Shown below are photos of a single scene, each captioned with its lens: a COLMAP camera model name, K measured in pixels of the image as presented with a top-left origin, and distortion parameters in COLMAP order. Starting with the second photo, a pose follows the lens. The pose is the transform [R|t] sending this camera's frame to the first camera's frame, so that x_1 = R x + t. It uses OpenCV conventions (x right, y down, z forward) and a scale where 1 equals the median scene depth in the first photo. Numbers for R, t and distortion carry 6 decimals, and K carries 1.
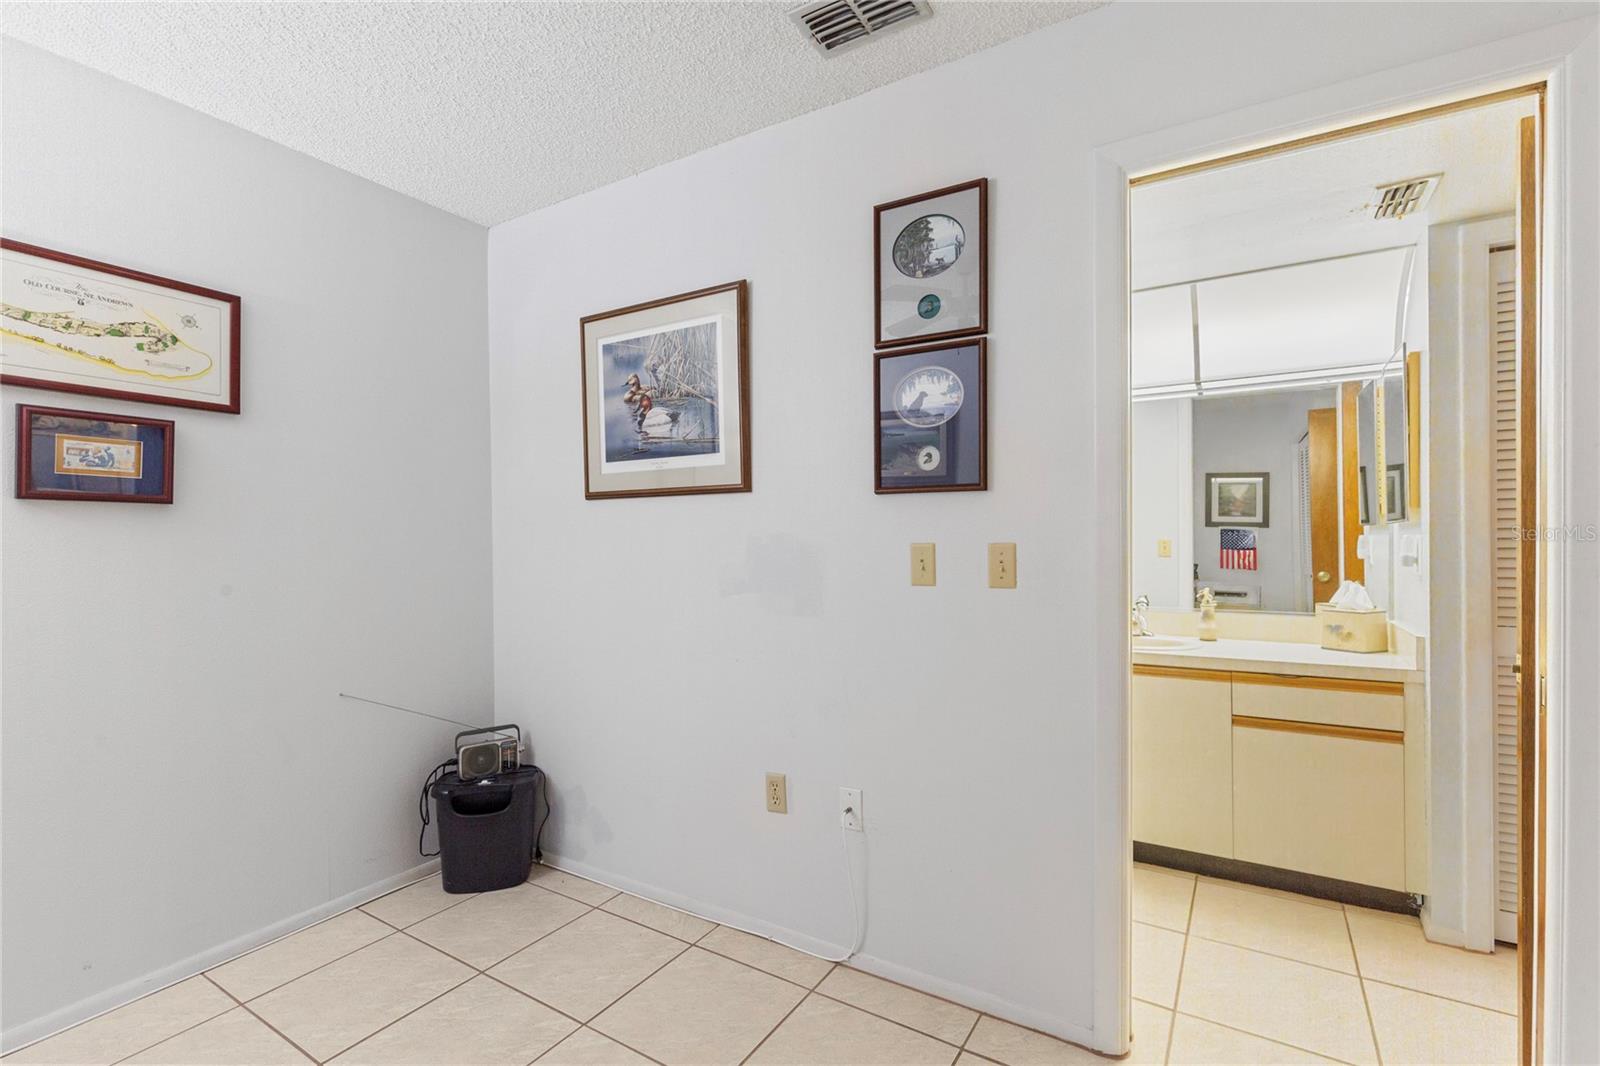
lens RADIAL K [[724.7, 0, 799.9], [0, 724.7, 523.9], [0, 0, 1]] dist [0.000362, 0.000023]
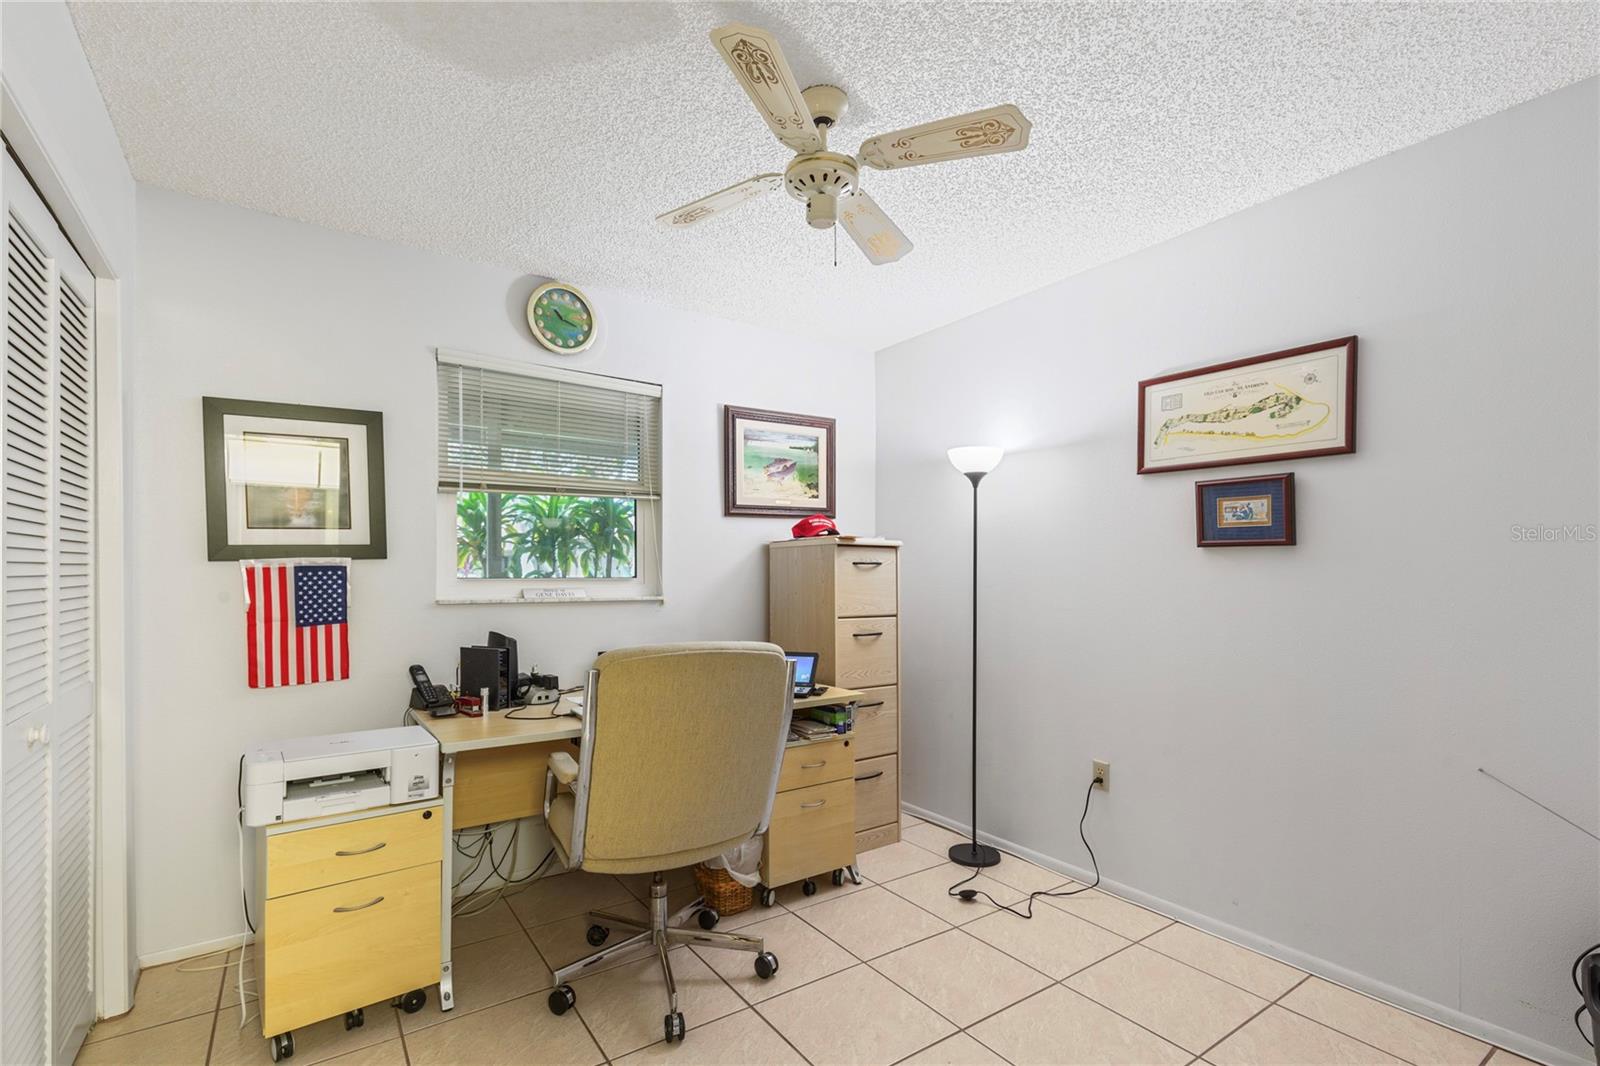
lens RADIAL K [[726.3, 0, 783.1], [0, 726.3, 569.9], [0, 0, 1]] dist [0.000969, 0.000112]
pose [[-0.414016, -0.005012, -0.910256, 0.512140], [0.010214, 0.999896, -0.010152, 0.014583], [0.910212, -0.013501, -0.413922, 0.750527]]
